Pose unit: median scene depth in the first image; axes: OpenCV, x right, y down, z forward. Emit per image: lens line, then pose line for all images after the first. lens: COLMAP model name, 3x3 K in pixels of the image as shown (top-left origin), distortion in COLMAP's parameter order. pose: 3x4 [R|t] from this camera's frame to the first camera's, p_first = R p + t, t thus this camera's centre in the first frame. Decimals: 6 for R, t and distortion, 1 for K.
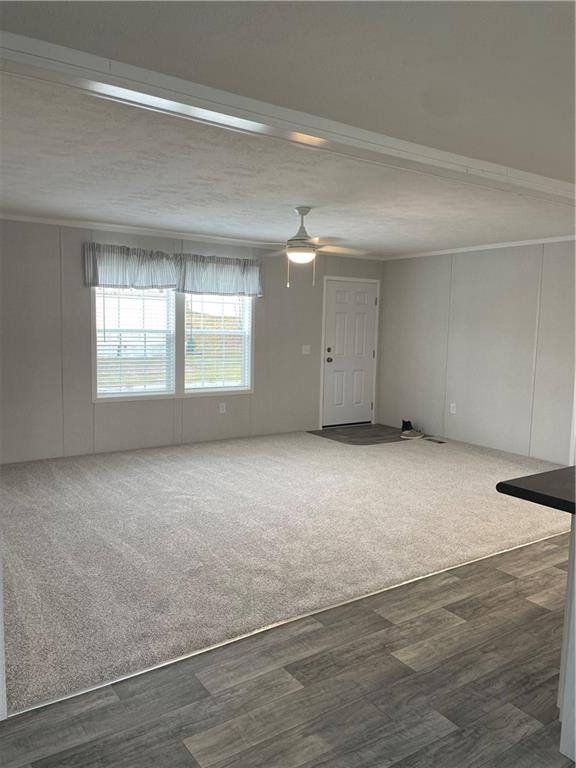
lens RADIAL K [[584.3, 0, 276.4], [0, 584.3, 394.3], [0, 0, 1]] dist [0.083677, -0.091883]
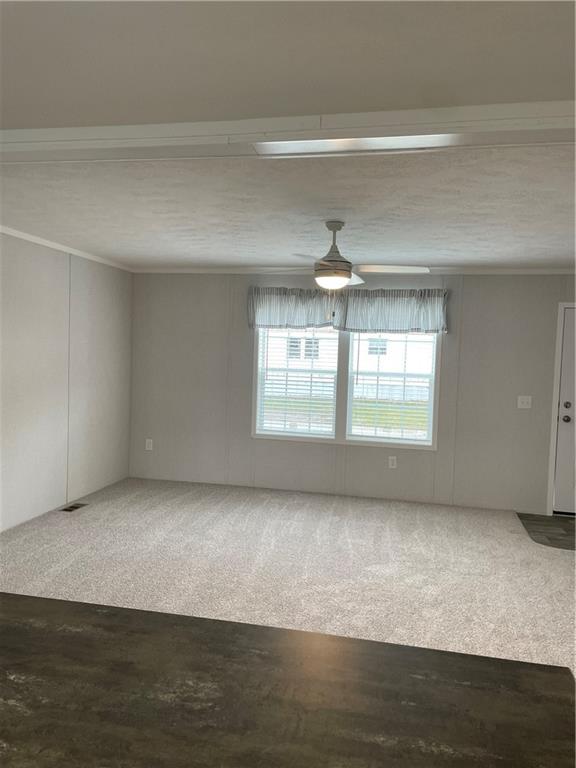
lens RADIAL K [[584.3, 0, 287.4], [0, 584.3, 385.2], [0, 0, 1]] dist [0.083677, -0.091883]
pose [[0.683484, 0.040450, -0.728844, 0.456138], [-0.109397, 0.992863, -0.047485, -0.033664], [0.721722, 0.112189, 0.683031, 0.311768]]
